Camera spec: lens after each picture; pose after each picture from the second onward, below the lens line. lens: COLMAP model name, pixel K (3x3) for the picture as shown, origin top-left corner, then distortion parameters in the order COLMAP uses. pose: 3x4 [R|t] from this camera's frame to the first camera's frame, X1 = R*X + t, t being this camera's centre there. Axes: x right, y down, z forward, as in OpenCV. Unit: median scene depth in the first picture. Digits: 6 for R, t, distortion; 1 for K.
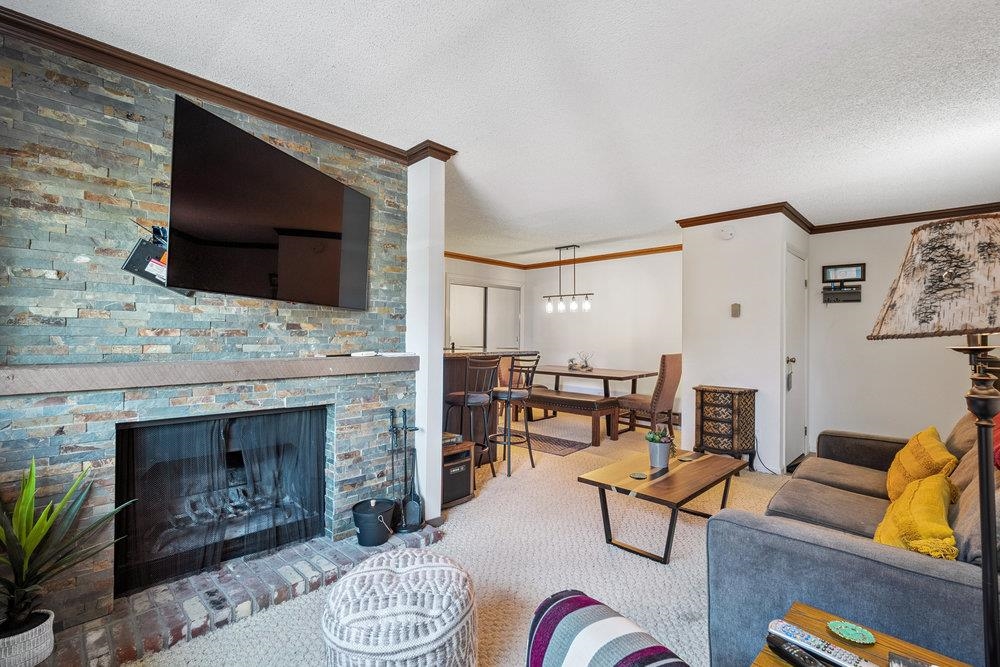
lens RADIAL K [[453.4, 0, 500.0], [0, 453.4, 333.5], [0, 0, 1]] dist [0.000055, 0.000254]
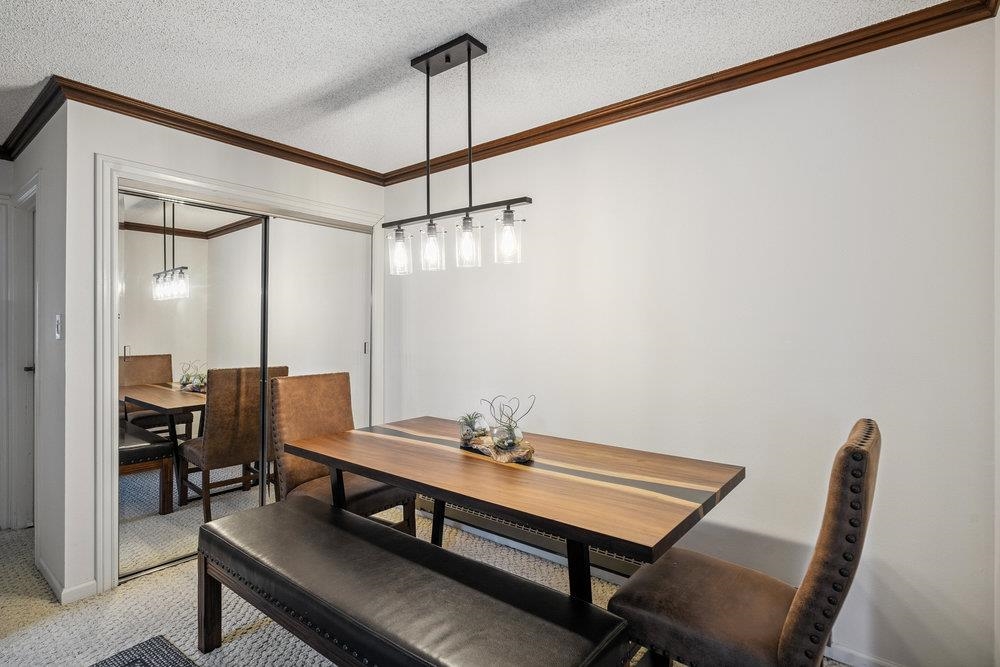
lens RADIAL K [[517.6, 0, 514.9], [0, 517.6, 321.7], [0, 0, 1]] dist [-0.000285, 0.000056]
pose [[0.991056, -0.002795, 0.133419, 0.343991], [0.004185, 0.999940, -0.010142, -0.018362], [-0.133382, 0.010610, 0.991008, 1.531683]]
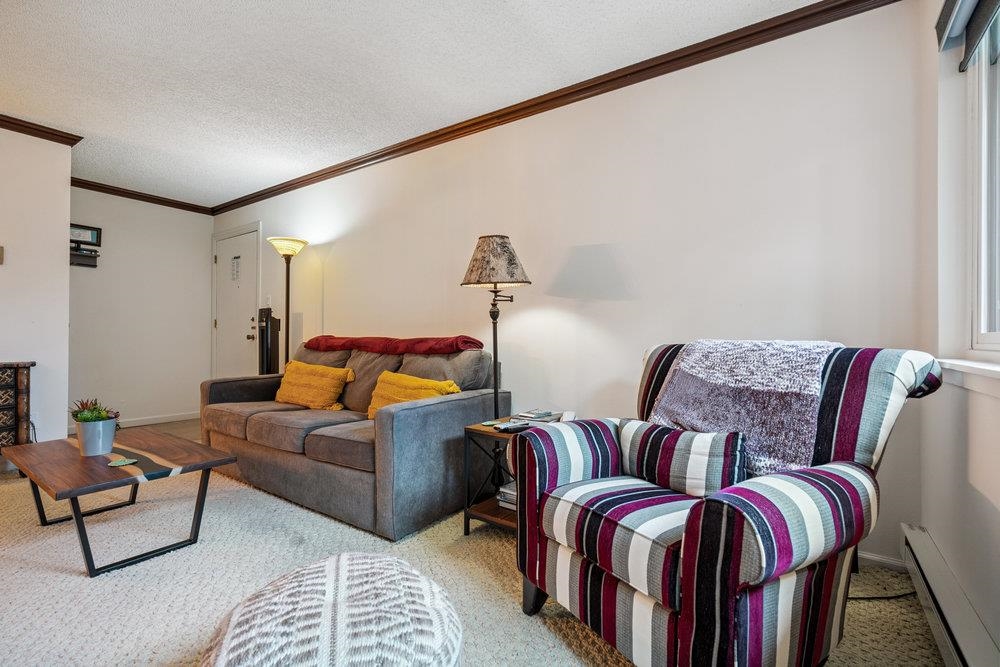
lens RADIAL K [[453.4, 0, 500.0], [0, 453.4, 333.5], [0, 0, 1]] dist [0.000055, 0.000254]
pose [[-0.177127, -0.003756, 0.984181, -0.535875], [-0.010471, 0.999943, 0.001932, 0.103265], [-0.984132, -0.009963, -0.177157, 0.556549]]
